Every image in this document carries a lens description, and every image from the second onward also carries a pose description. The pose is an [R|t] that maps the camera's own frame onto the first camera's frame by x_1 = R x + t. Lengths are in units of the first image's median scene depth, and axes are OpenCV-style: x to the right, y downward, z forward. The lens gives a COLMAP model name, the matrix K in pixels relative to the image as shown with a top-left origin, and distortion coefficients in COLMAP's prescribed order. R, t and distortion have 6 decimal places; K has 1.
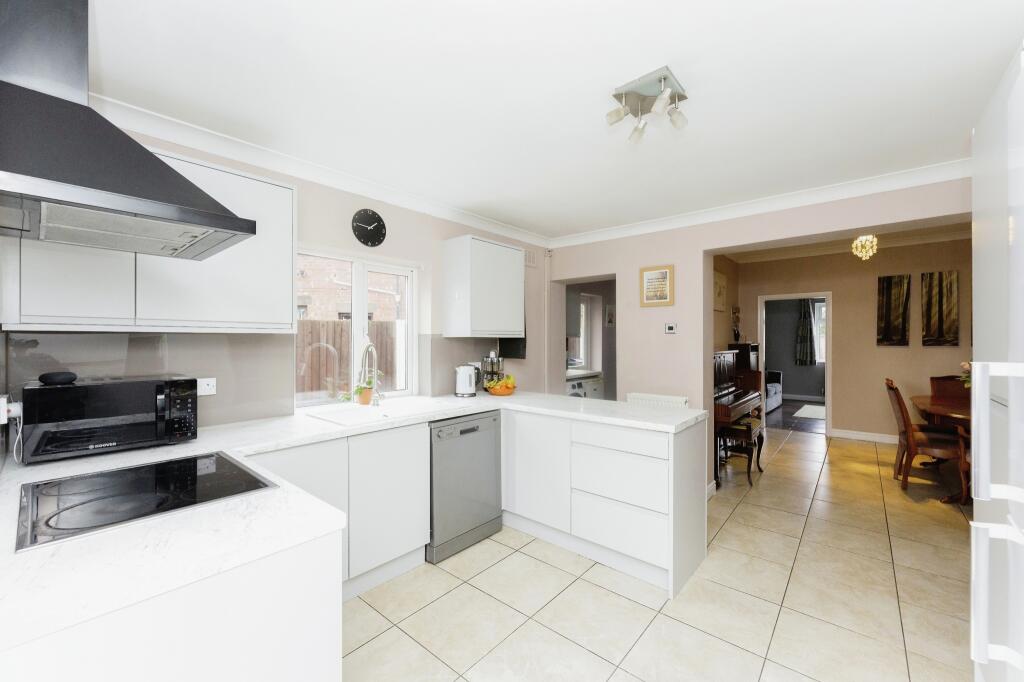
lens RADIAL K [[418.8, 0, 507.0], [0, 418.8, 338.8], [0, 0, 1]] dist [0.000995, -0.000144]
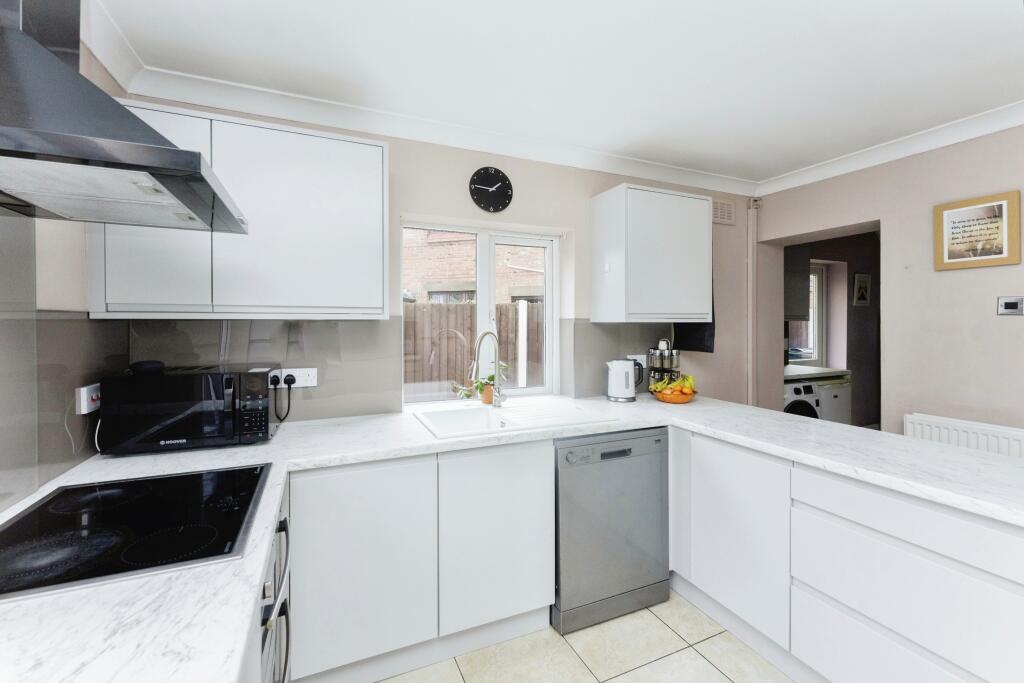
lens RADIAL K [[418.8, 0, 489.6], [0, 418.8, 322.3], [0, 0, 1]] dist [0.000995, -0.000144]
pose [[0.888018, 0.000953, -0.459808, 0.041433], [0.000134, 0.999997, 0.002332, -0.006107], [0.459808, -0.002132, 0.888016, 0.242083]]
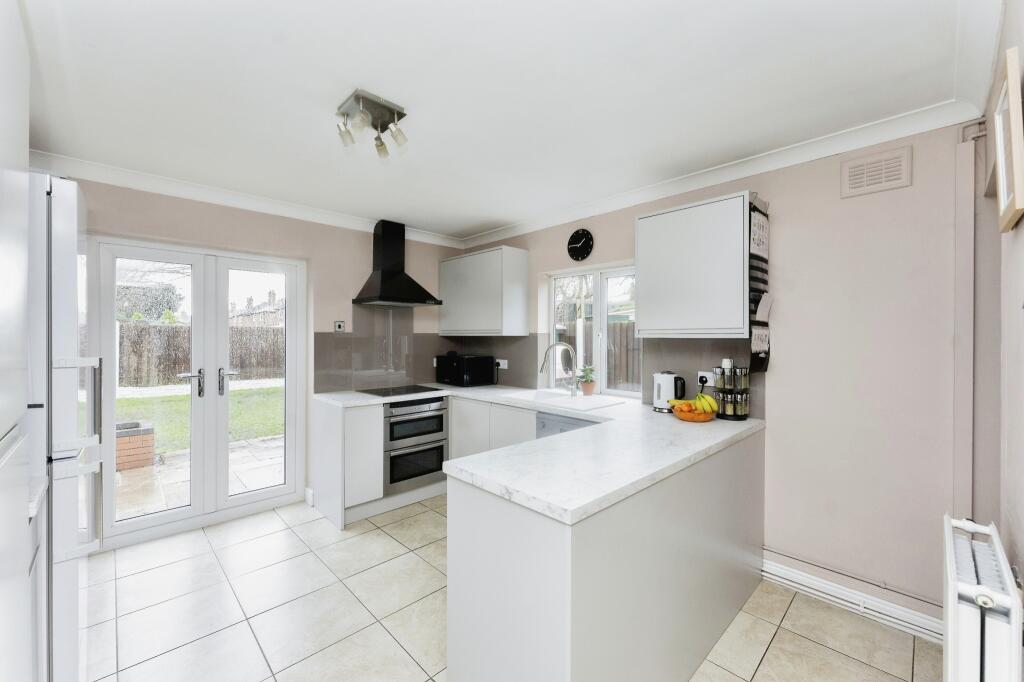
lens RADIAL K [[418.8, 0, 512.0], [0, 418.8, 341.8], [0, 0, 1]] dist [0.000995, -0.000144]
pose [[-0.117875, 0.008238, -0.992994, 0.779797], [-0.004874, 0.999949, 0.008874, -0.001896], [0.993016, 0.005886, -0.117829, 0.856125]]
